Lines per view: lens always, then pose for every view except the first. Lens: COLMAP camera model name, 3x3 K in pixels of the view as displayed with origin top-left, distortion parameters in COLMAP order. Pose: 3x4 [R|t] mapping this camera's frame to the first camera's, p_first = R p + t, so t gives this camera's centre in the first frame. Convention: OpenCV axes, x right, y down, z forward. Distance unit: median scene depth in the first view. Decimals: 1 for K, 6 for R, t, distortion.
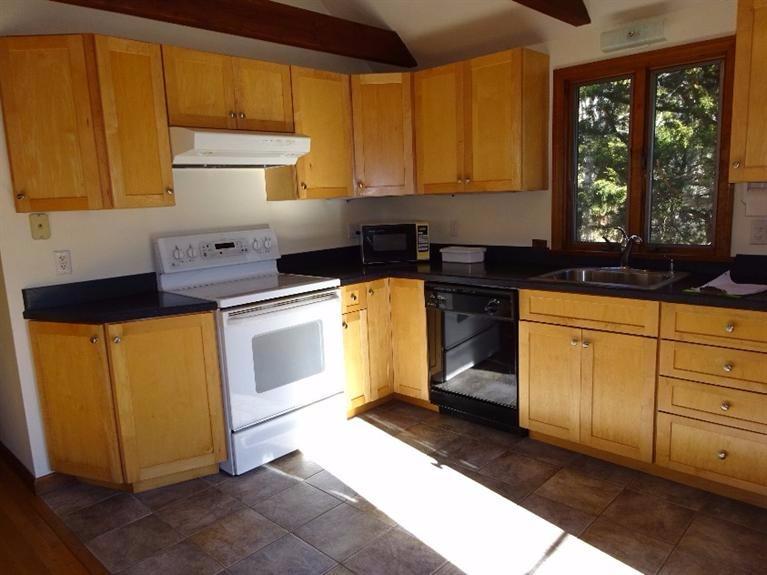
lens RADIAL K [[557.1, 0, 383.5], [0, 557.1, 287.5], [0, 0, 1]] dist [0.000753, -0.047194]
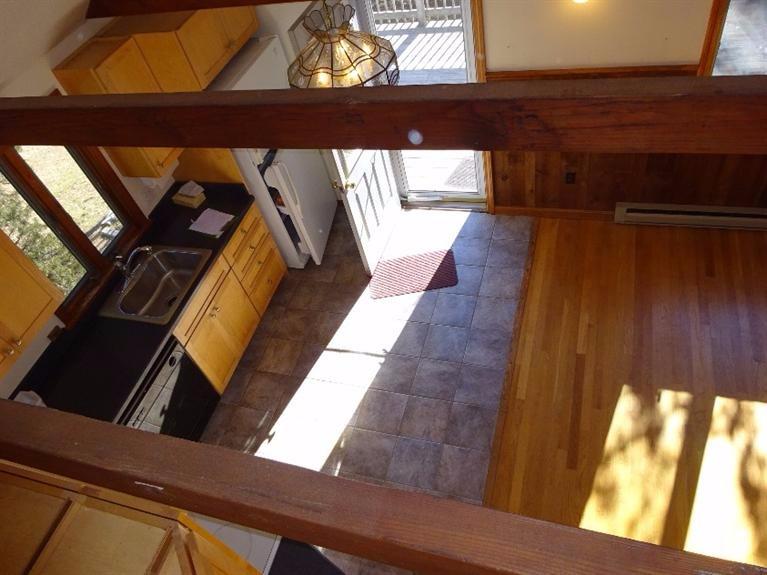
lens RADIAL K [[557.1, 0, 383.5], [0, 557.1, 287.5], [0, 0, 1]] dist [0.000753, -0.047194]
pose [[-0.450650, -0.579320, 0.679193, -0.662254], [0.338789, 0.592922, 0.730524, -0.719053], [-0.825916, 0.559314, -0.070933, 0.624705]]
